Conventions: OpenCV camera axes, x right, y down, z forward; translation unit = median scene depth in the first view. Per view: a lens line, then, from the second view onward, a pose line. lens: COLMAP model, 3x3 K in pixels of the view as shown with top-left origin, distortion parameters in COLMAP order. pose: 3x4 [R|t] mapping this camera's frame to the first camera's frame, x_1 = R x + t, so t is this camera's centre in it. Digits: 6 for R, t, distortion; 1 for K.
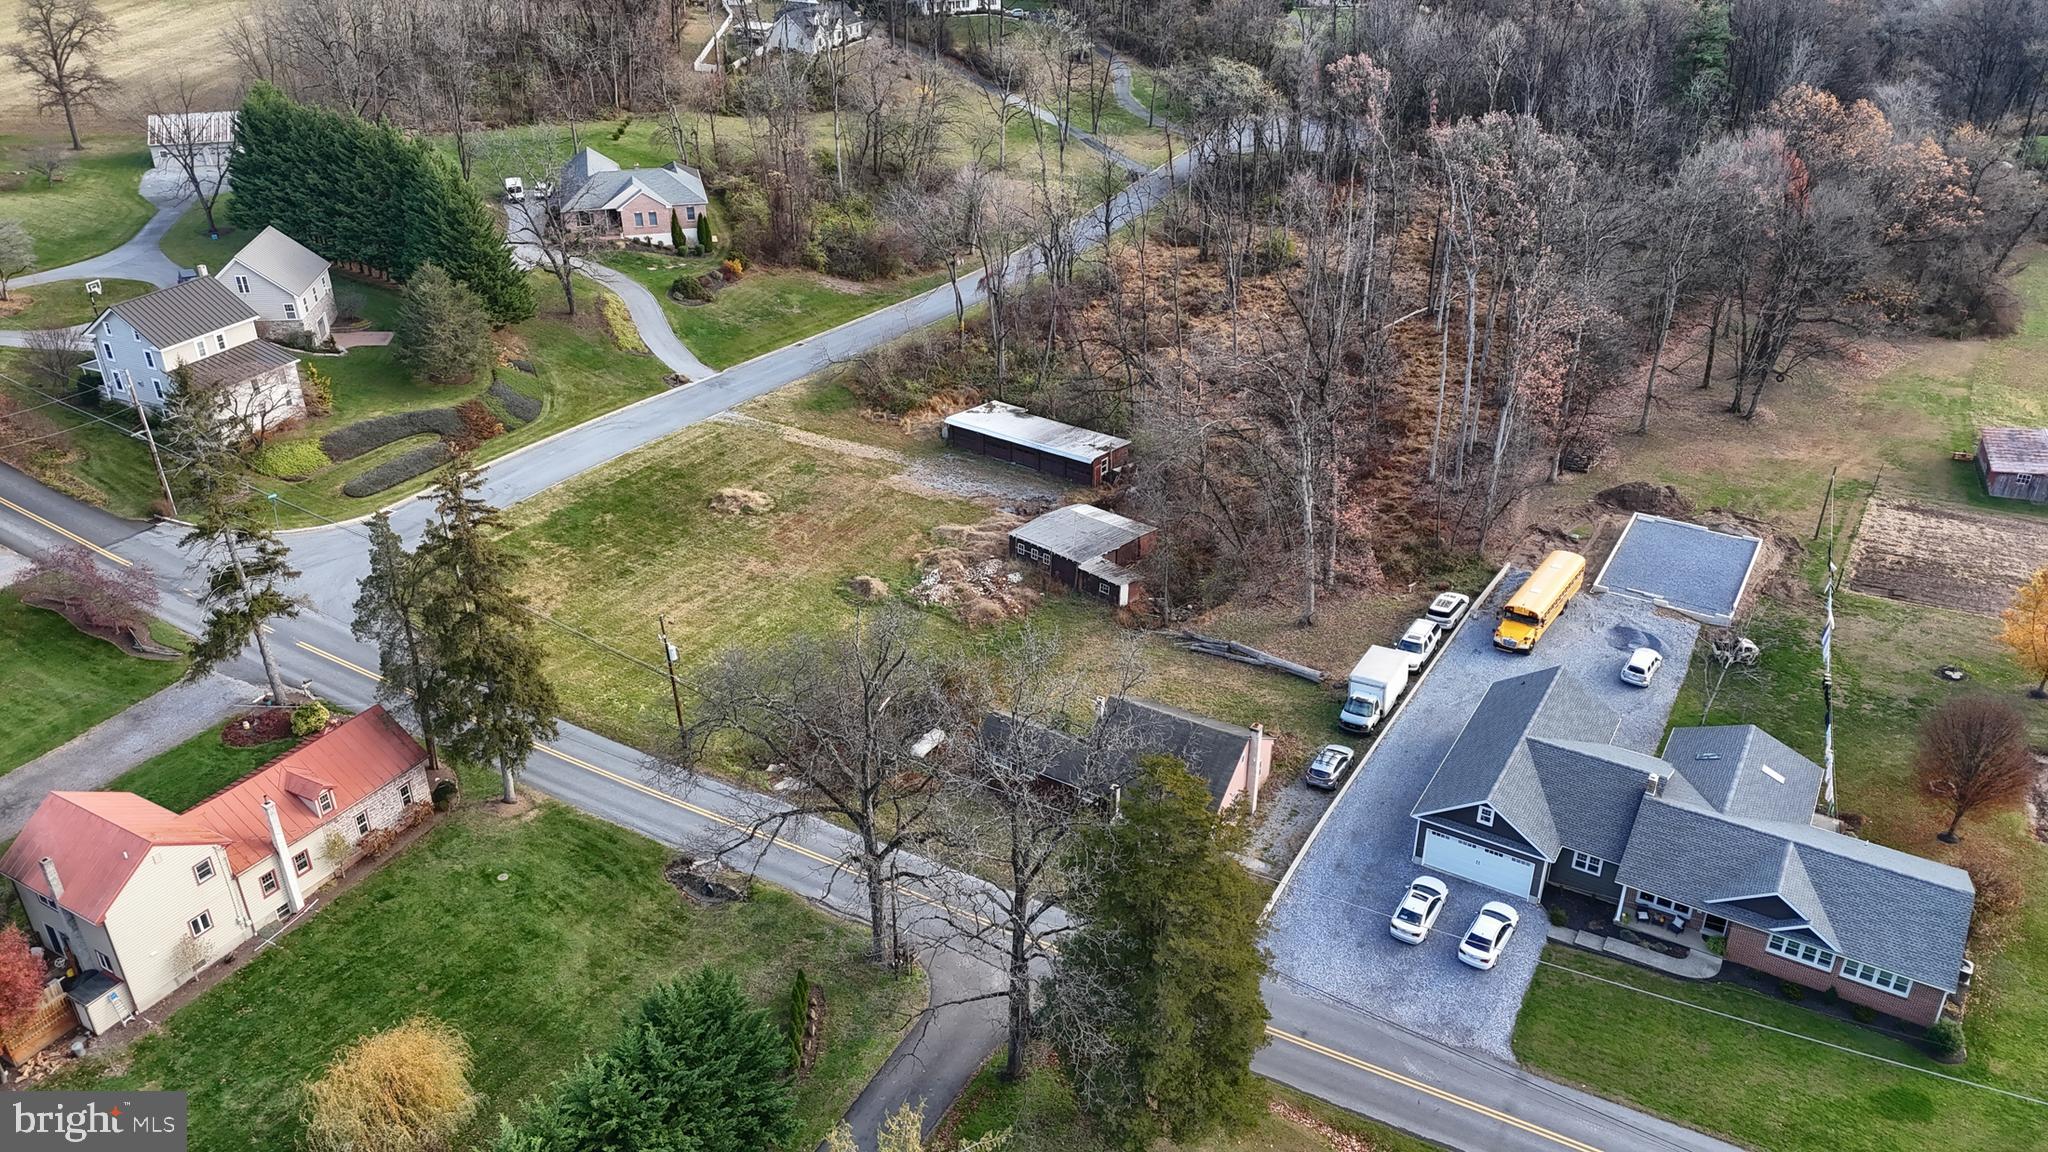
lens RADIAL K [[1501.0, 0, 1027.5], [0, 1501.0, 583.3], [0, 0, 1]] dist [0.069103, -0.044780]
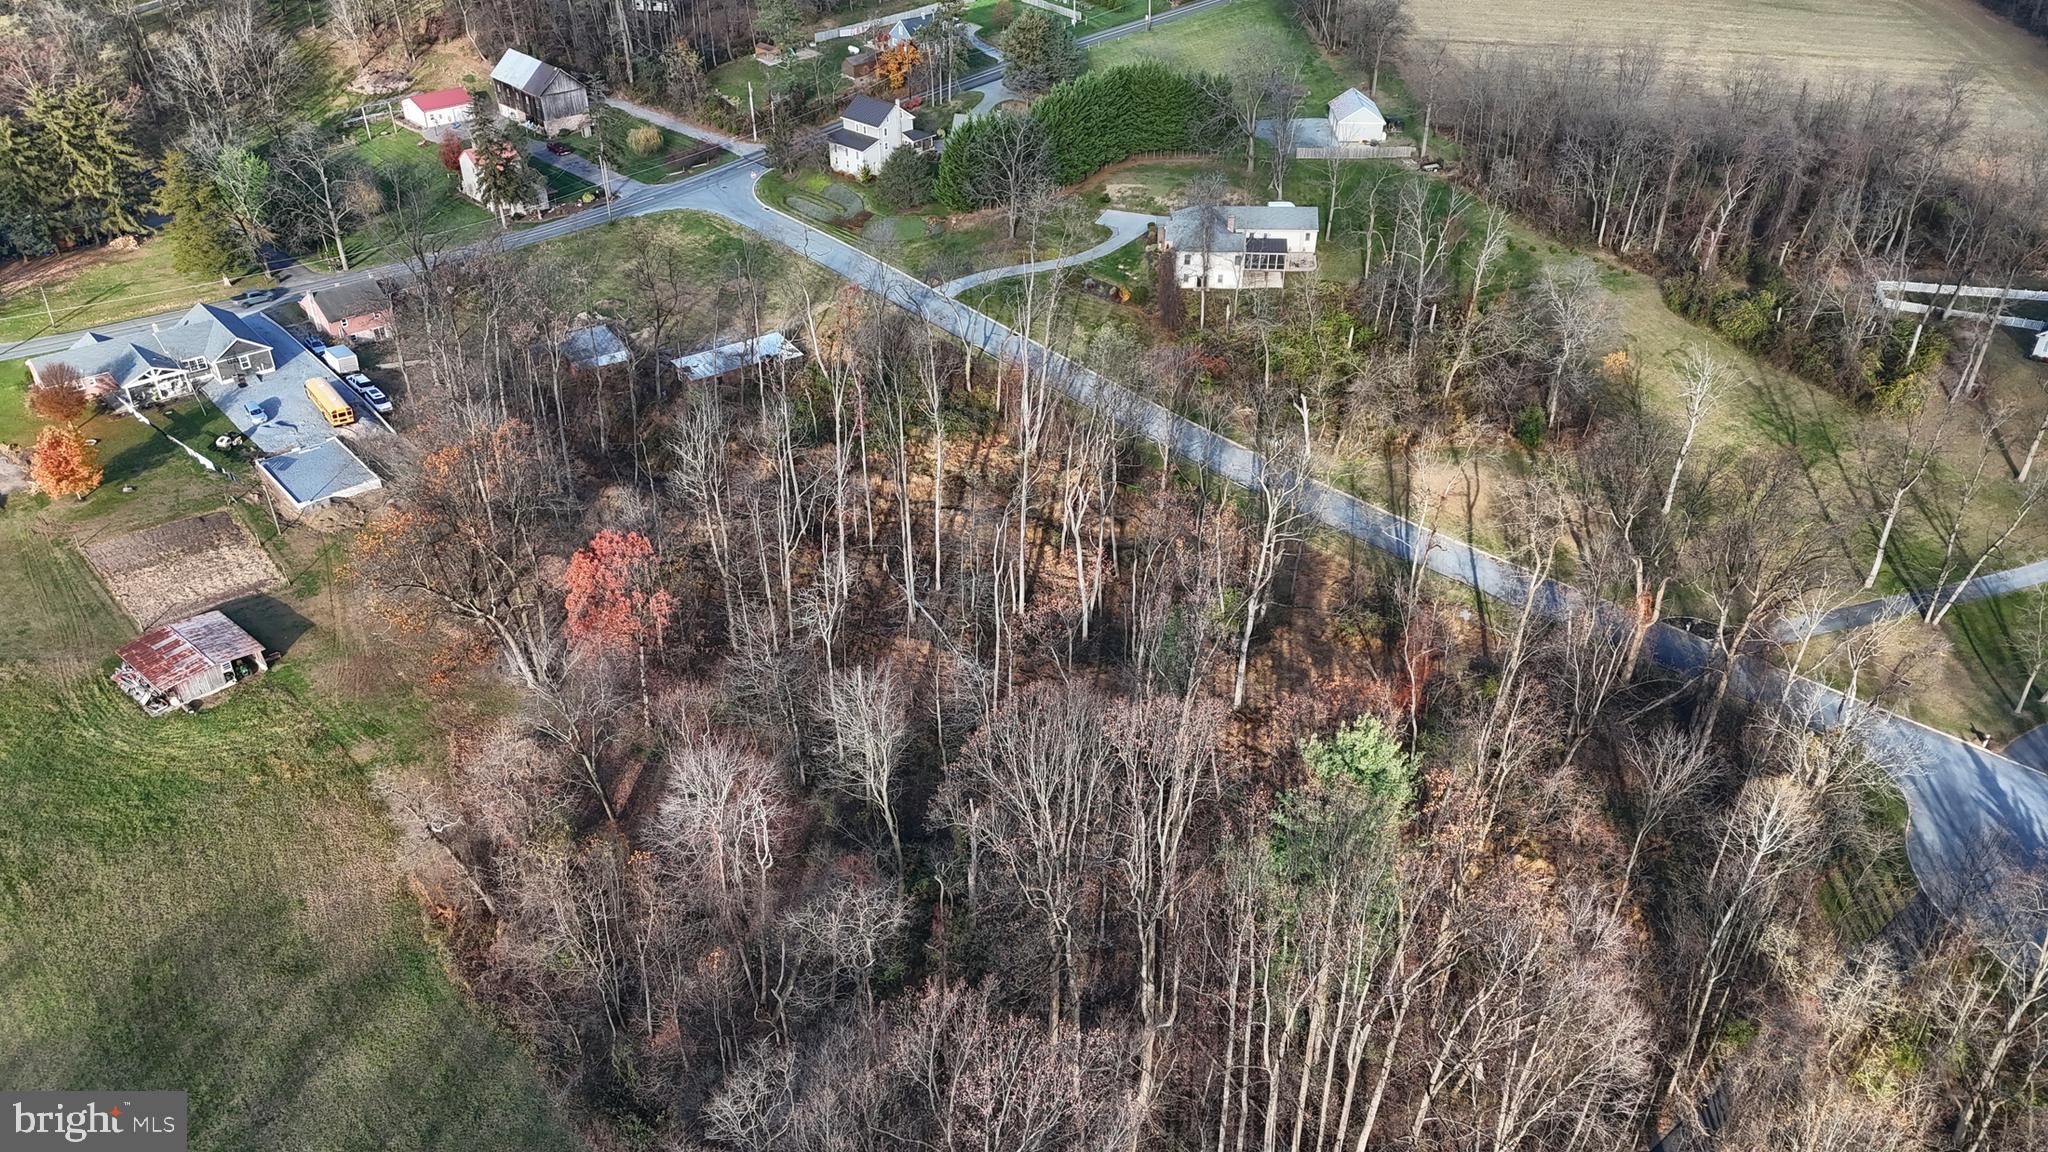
lens RADIAL K [[1501.0, 0, 1017.0], [0, 1501.0, 570.3], [0, 0, 1]] dist [0.069103, -0.044780]
pose [[-0.302705, 0.521206, -0.797944, 1.491033], [-0.463871, 0.650801, 0.601067, -1.203576], [0.832582, 0.552089, 0.044771, 1.545769]]
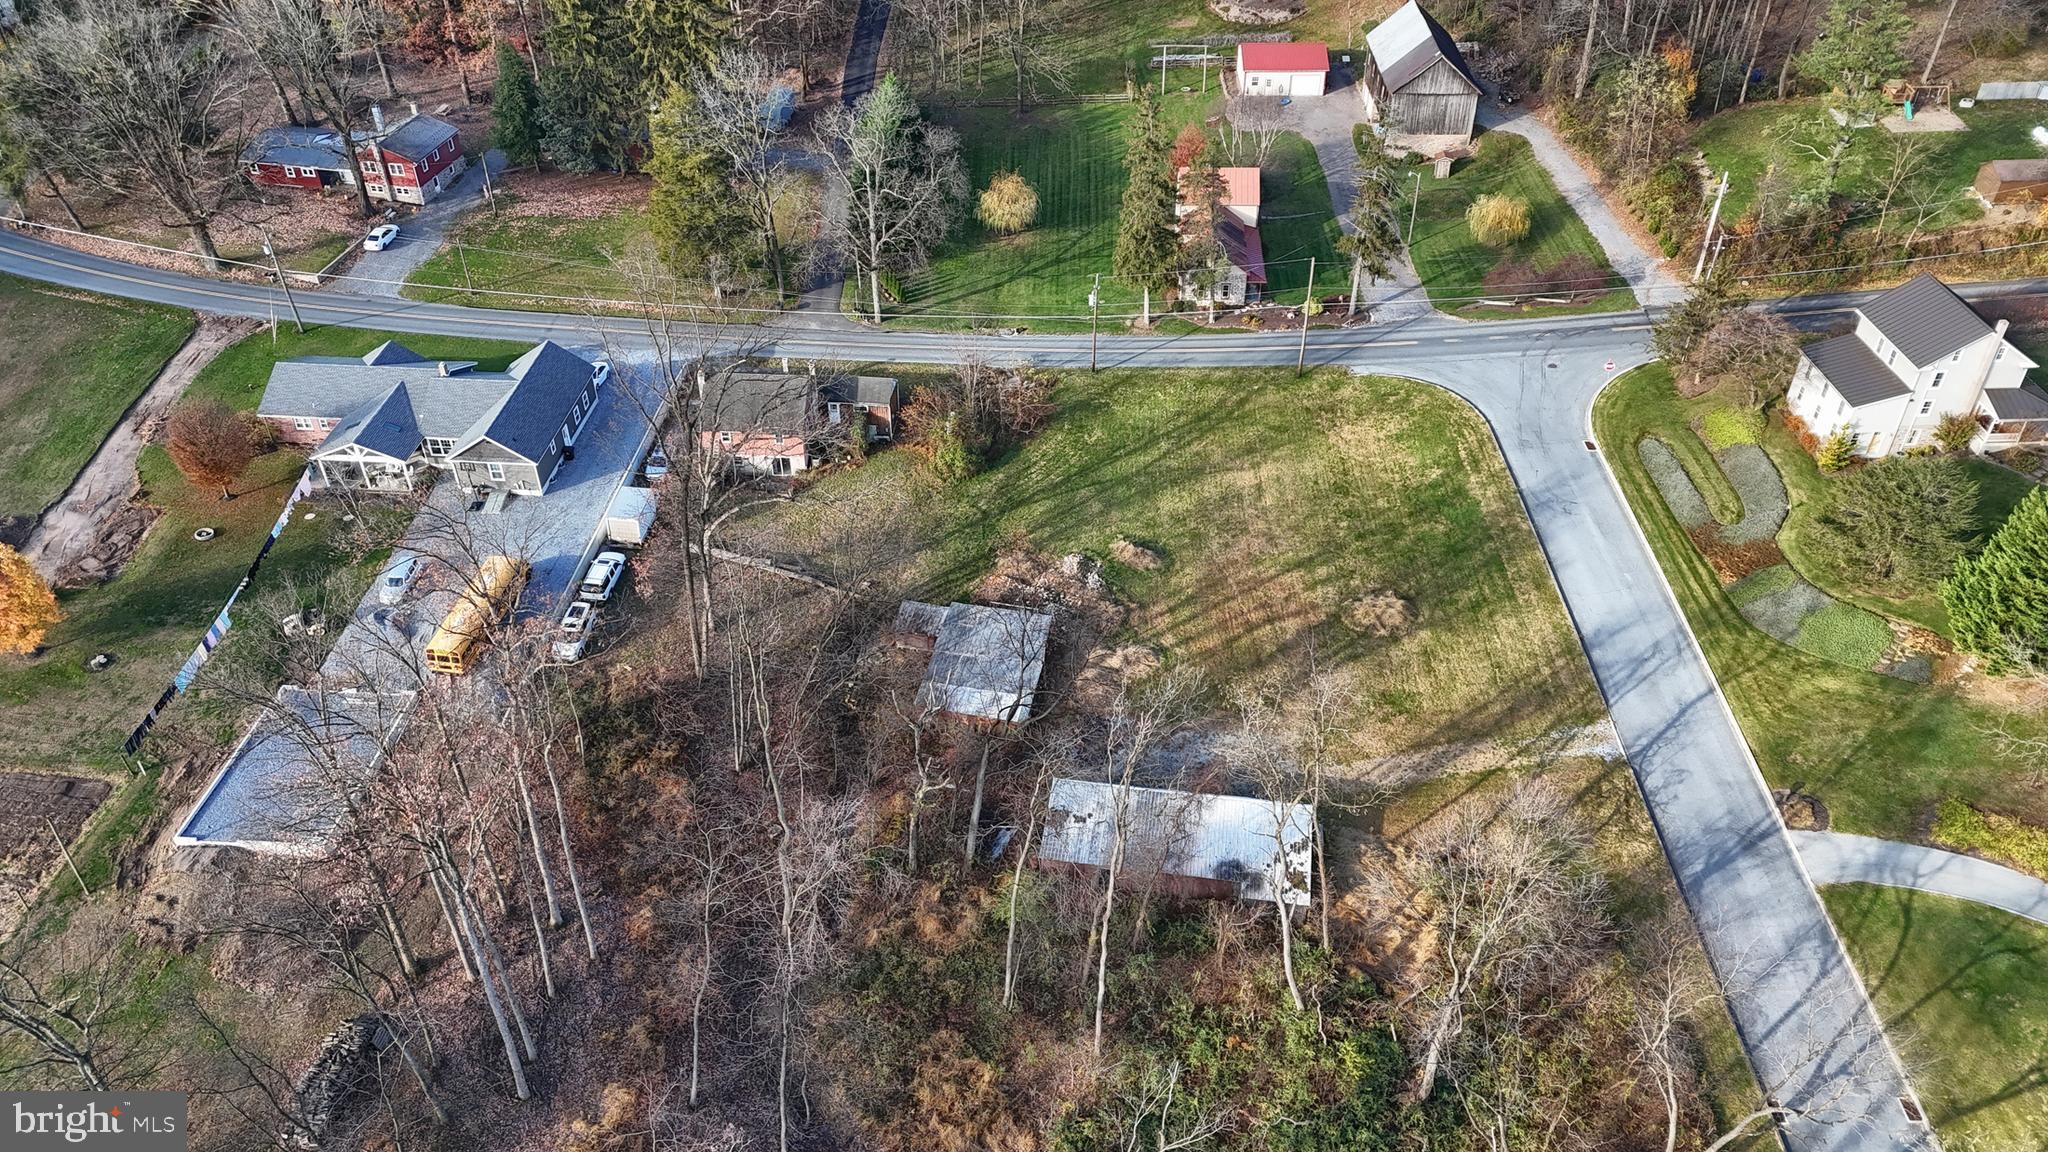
lens RADIAL K [[1501.0, 0, 1023.3], [0, 1501.0, 567.3], [0, 0, 1]] dist [0.069103, -0.044780]
pose [[-0.891915, 0.287764, -0.348826, 0.328161], [-0.207512, 0.424919, 0.881126, -0.889239], [0.401779, 0.858275, -0.319277, 1.307023]]
